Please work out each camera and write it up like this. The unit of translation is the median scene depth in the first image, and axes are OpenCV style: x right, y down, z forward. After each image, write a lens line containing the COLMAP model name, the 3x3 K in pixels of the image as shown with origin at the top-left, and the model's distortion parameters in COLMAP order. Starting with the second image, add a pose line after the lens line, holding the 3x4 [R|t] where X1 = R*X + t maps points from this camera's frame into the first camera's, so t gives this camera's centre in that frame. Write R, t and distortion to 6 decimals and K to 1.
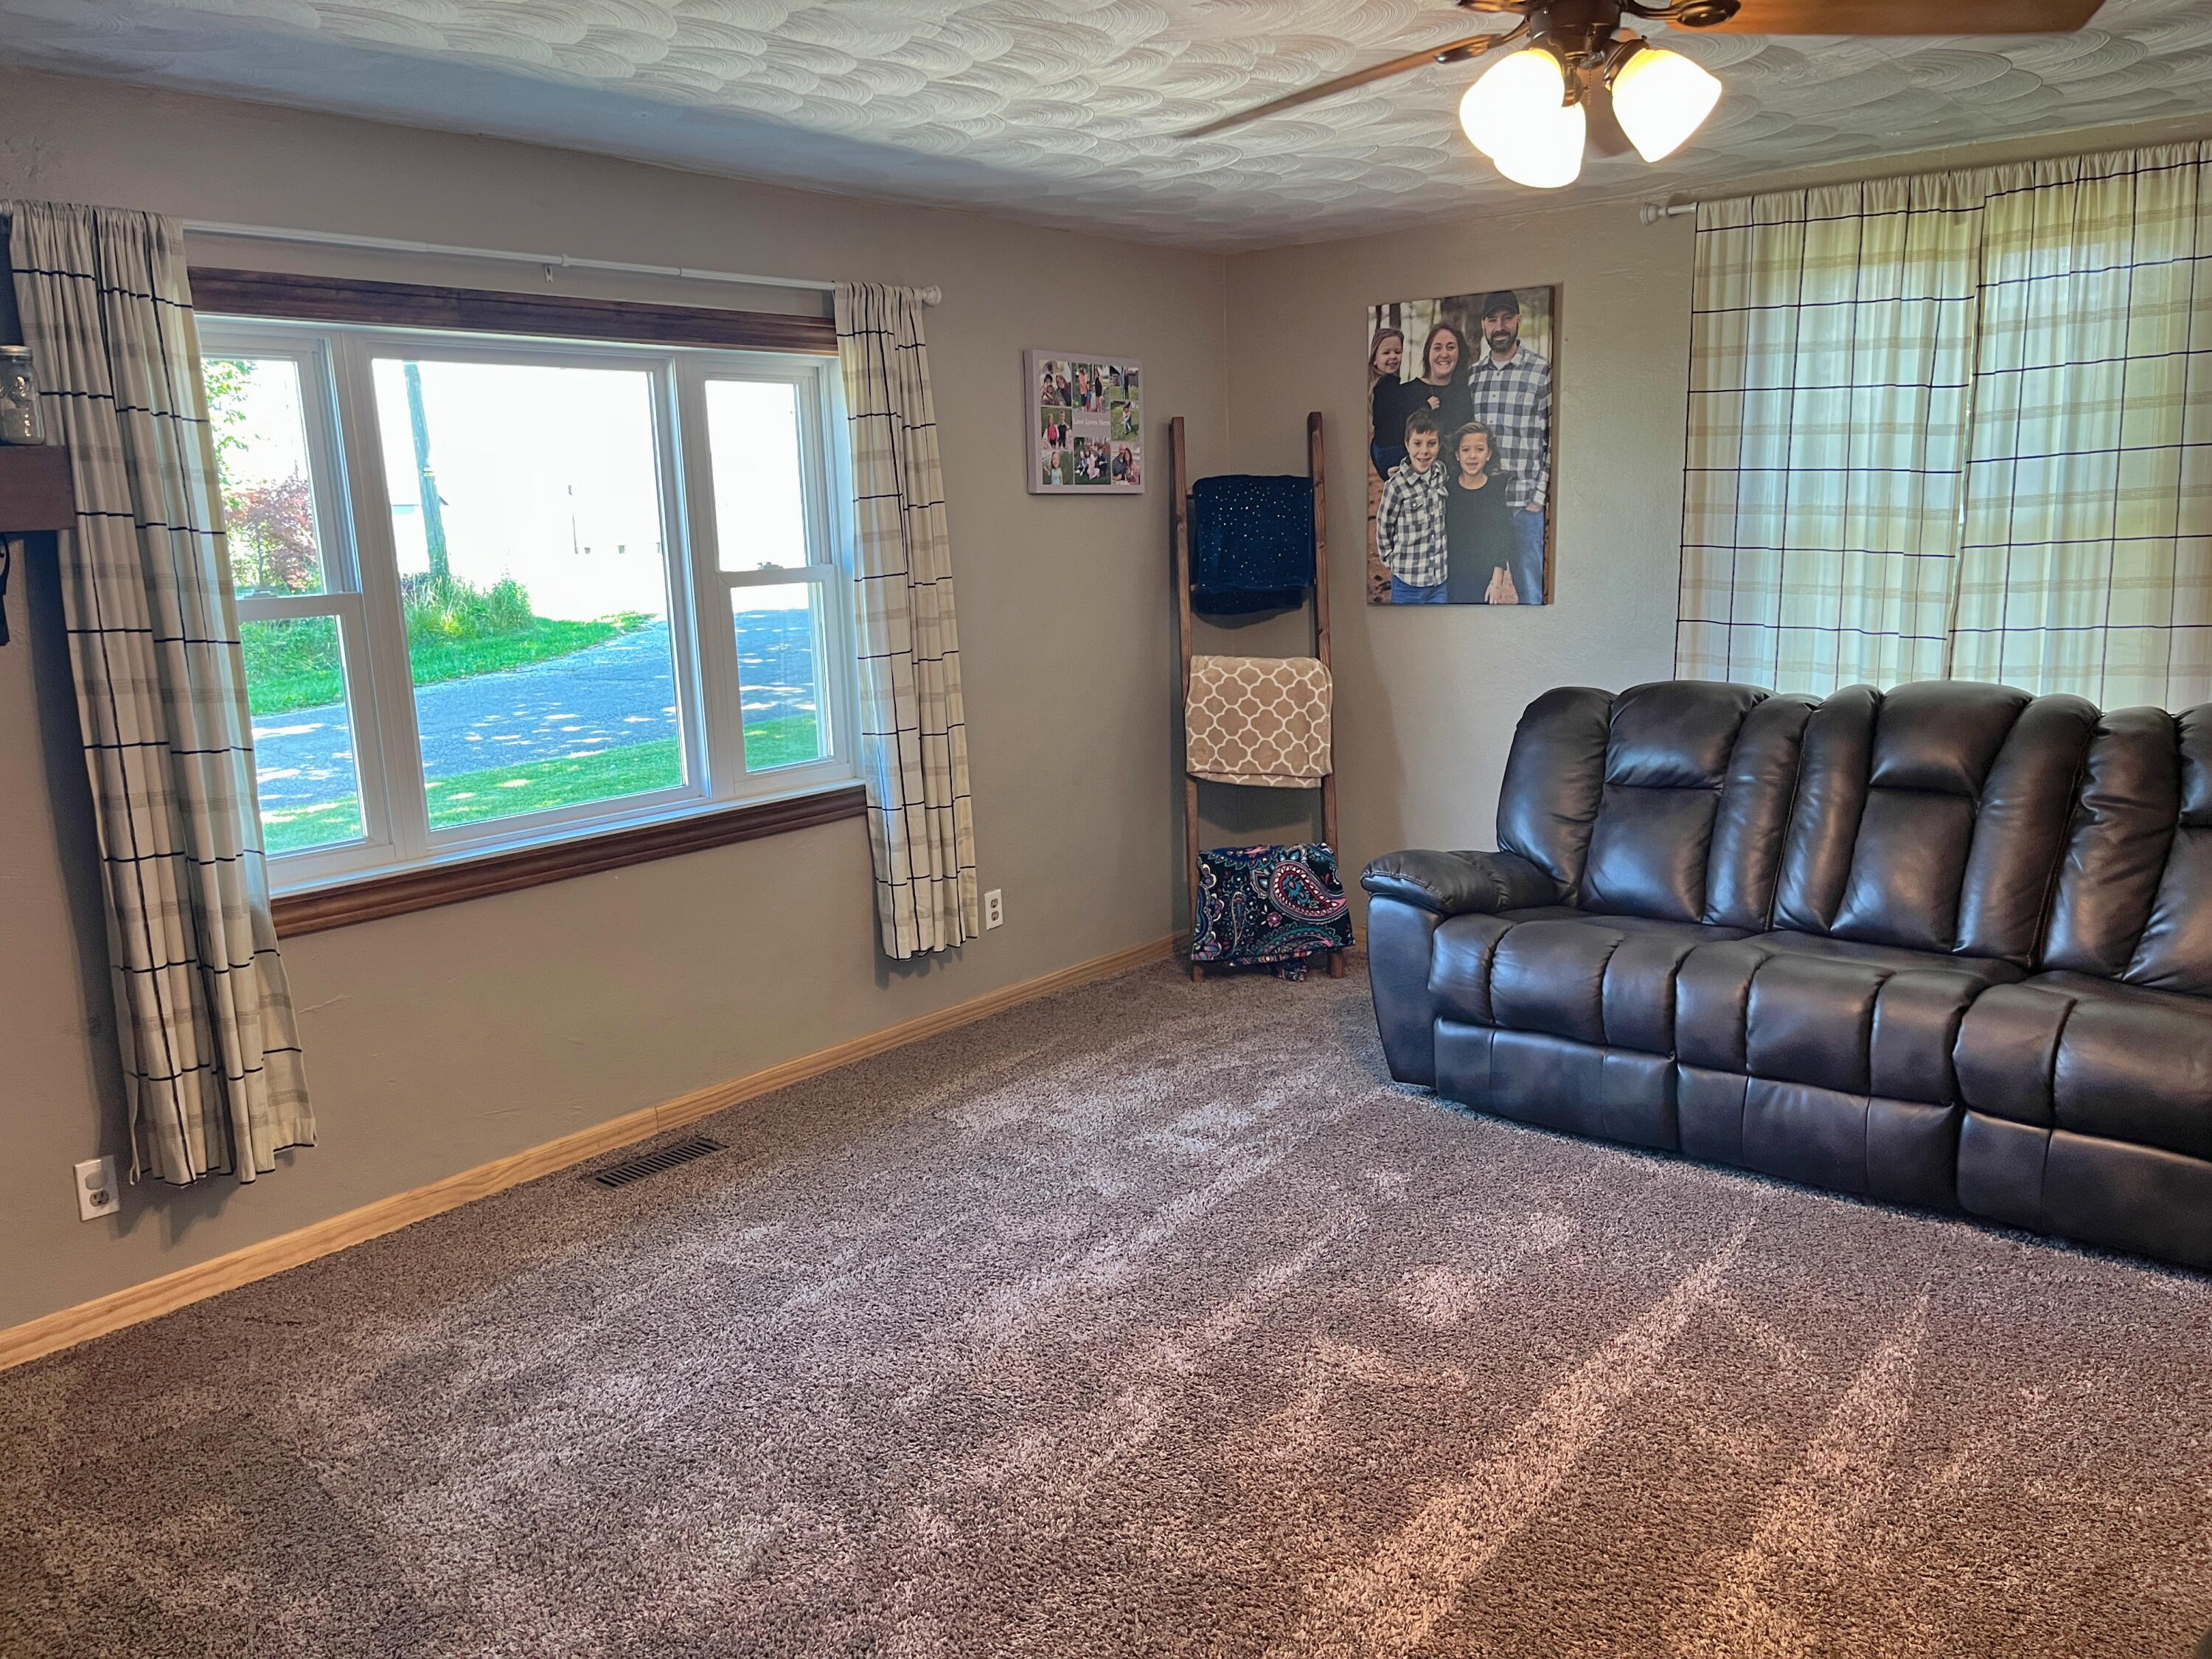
lens RADIAL K [[1690.9, 0, 1106.0], [0, 1690.9, 829.5], [0, 0, 1]] dist [0.063404, -0.089467]
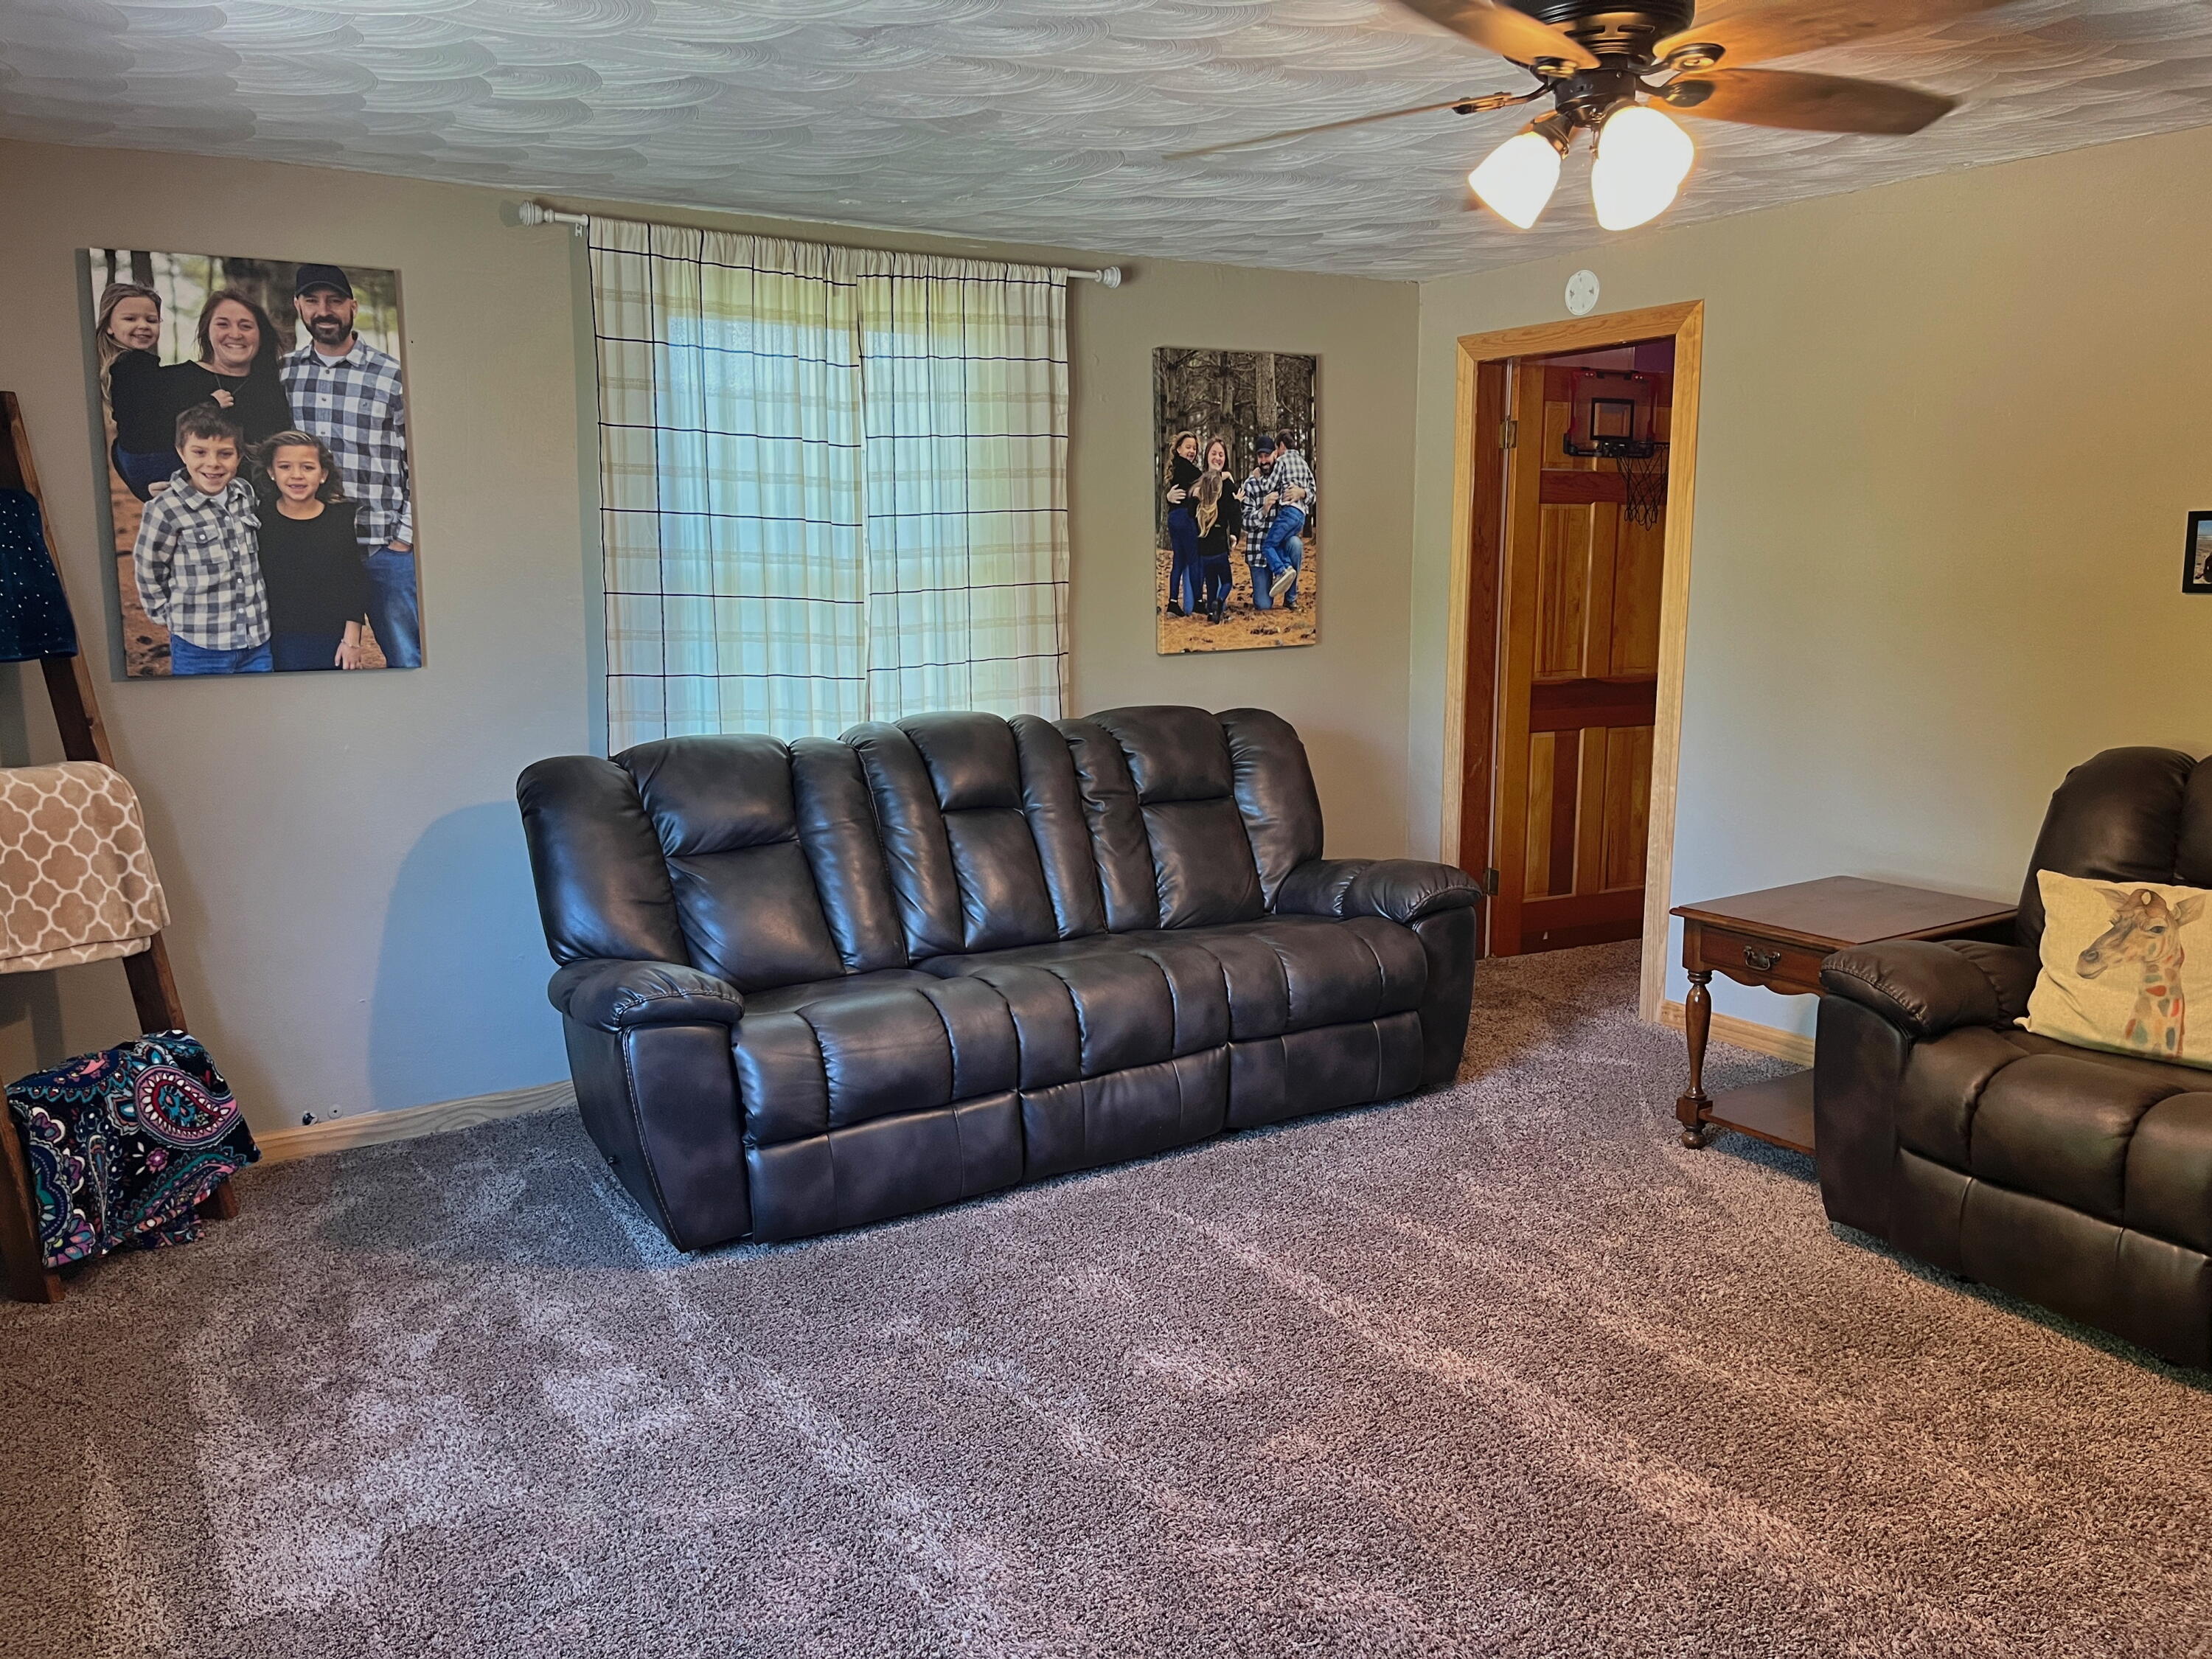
lens RADIAL K [[1690.9, 0, 1106.0], [0, 1690.9, 829.5], [0, 0, 1]] dist [0.063404, -0.089467]
pose [[0.293617, -0.118393, 0.948563, -0.419394], [0.178127, 0.981697, 0.067391, -0.052981], [-0.939180, 0.149177, 0.309332, 0.455091]]
